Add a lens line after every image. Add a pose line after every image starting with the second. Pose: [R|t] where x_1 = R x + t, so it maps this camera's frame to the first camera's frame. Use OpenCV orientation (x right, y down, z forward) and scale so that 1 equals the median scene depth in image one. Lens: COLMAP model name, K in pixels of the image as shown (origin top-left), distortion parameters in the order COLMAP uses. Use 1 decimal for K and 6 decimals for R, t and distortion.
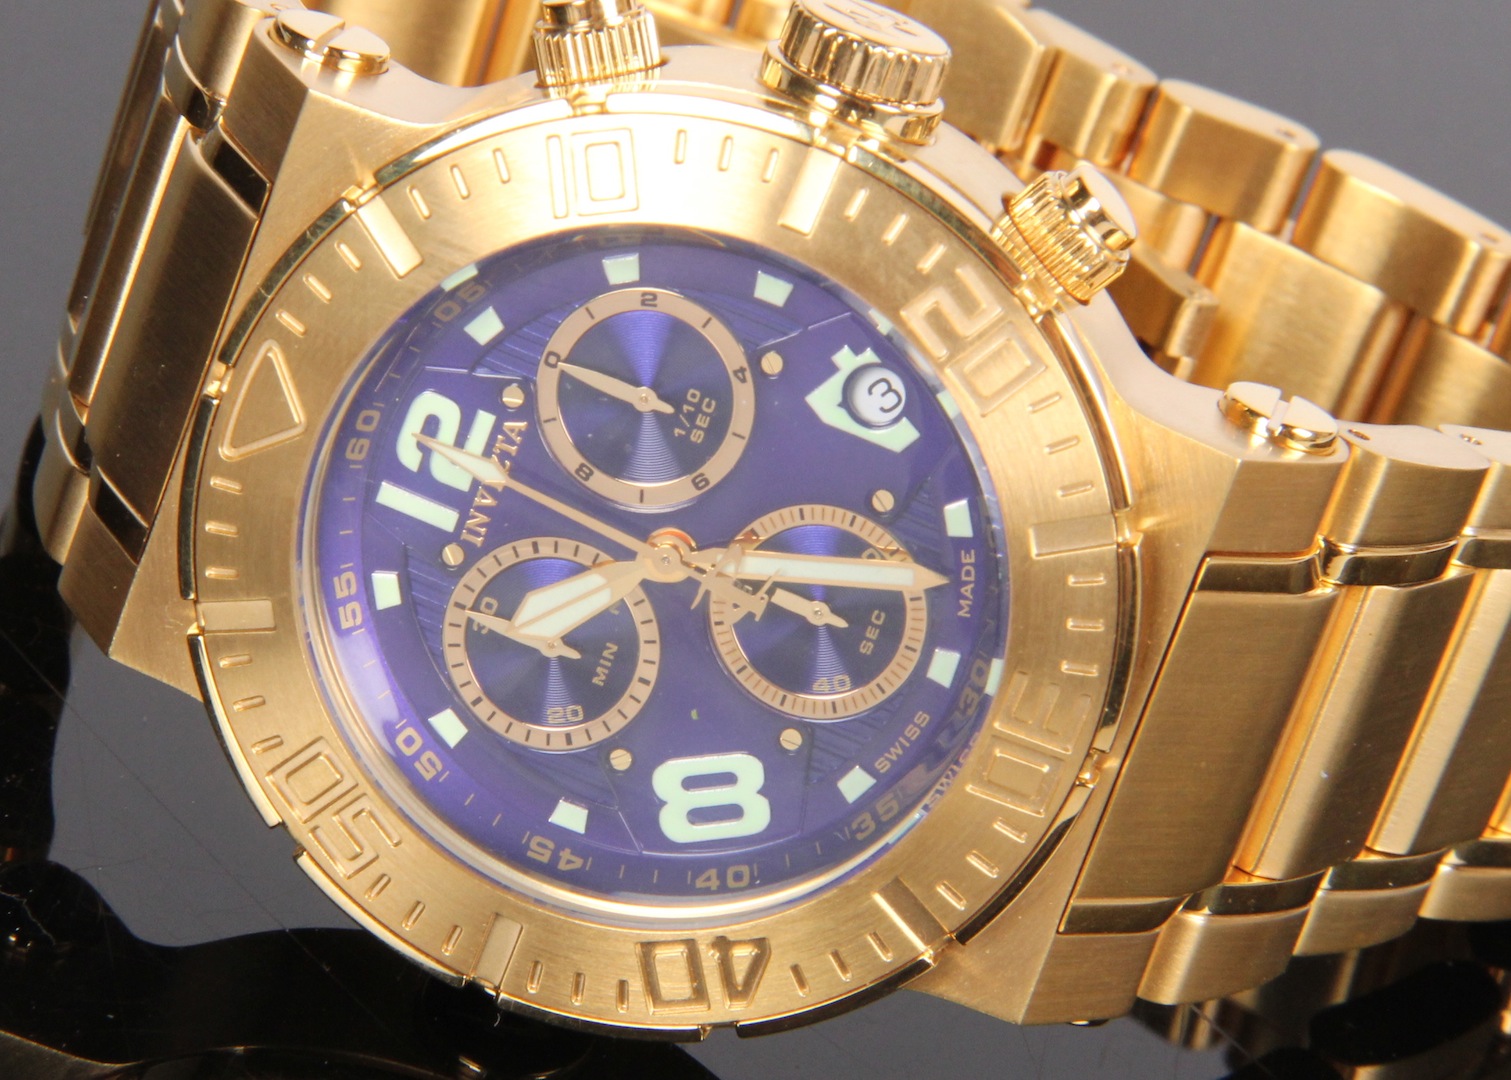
lens RADIAL K [[9919.6, 0, 755.5], [0, 9919.6, 540.0], [0, 0, 1]] dist [-0.024158, 38.315865]
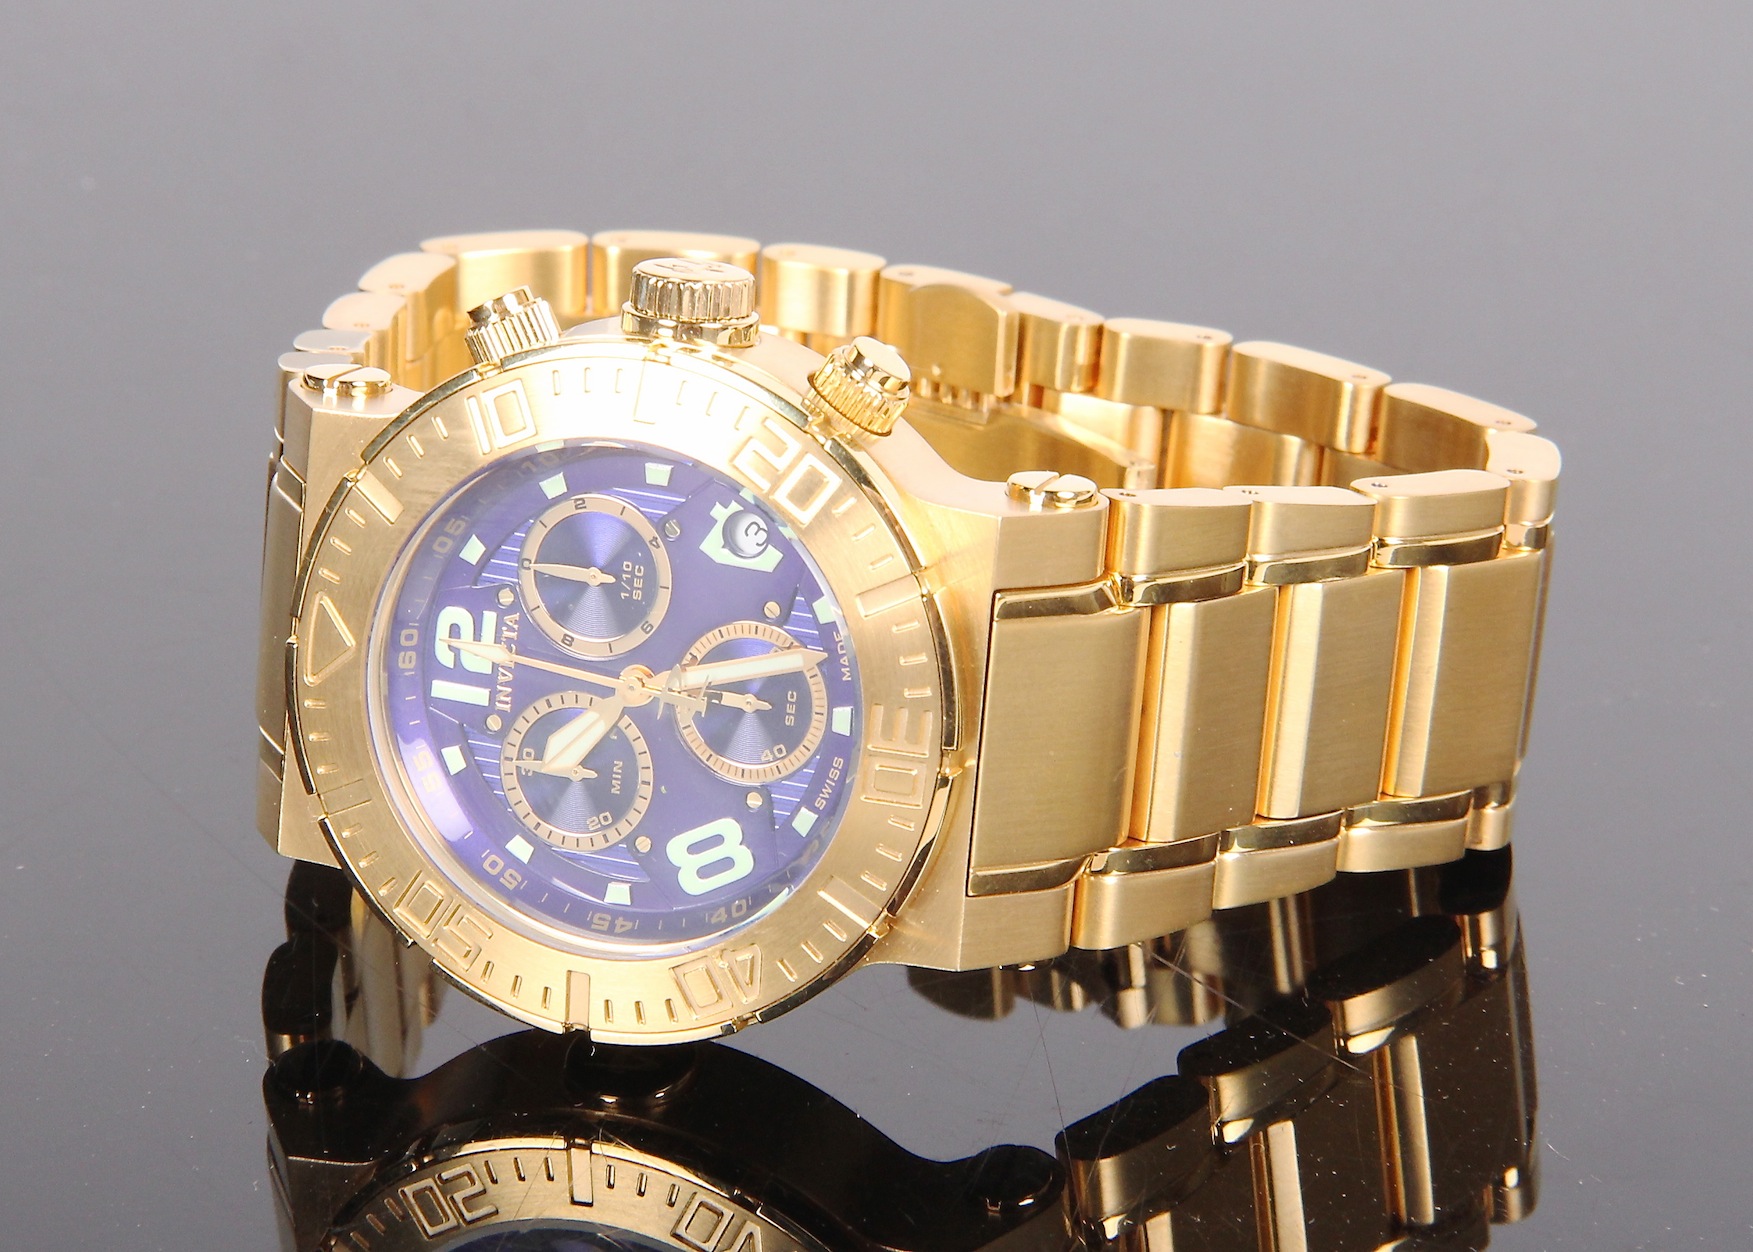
lens RADIAL K [[11508.3, 0, 876.5], [0, 11508.3, 626.0], [0, 0, 1]] dist [-0.024158, 38.315865]
pose [[0.950041, -0.220214, -0.221196, 0.372864], [0.190211, 0.970357, -0.149090, 0.234870], [0.247471, 0.099567, 0.963766, -0.512760]]
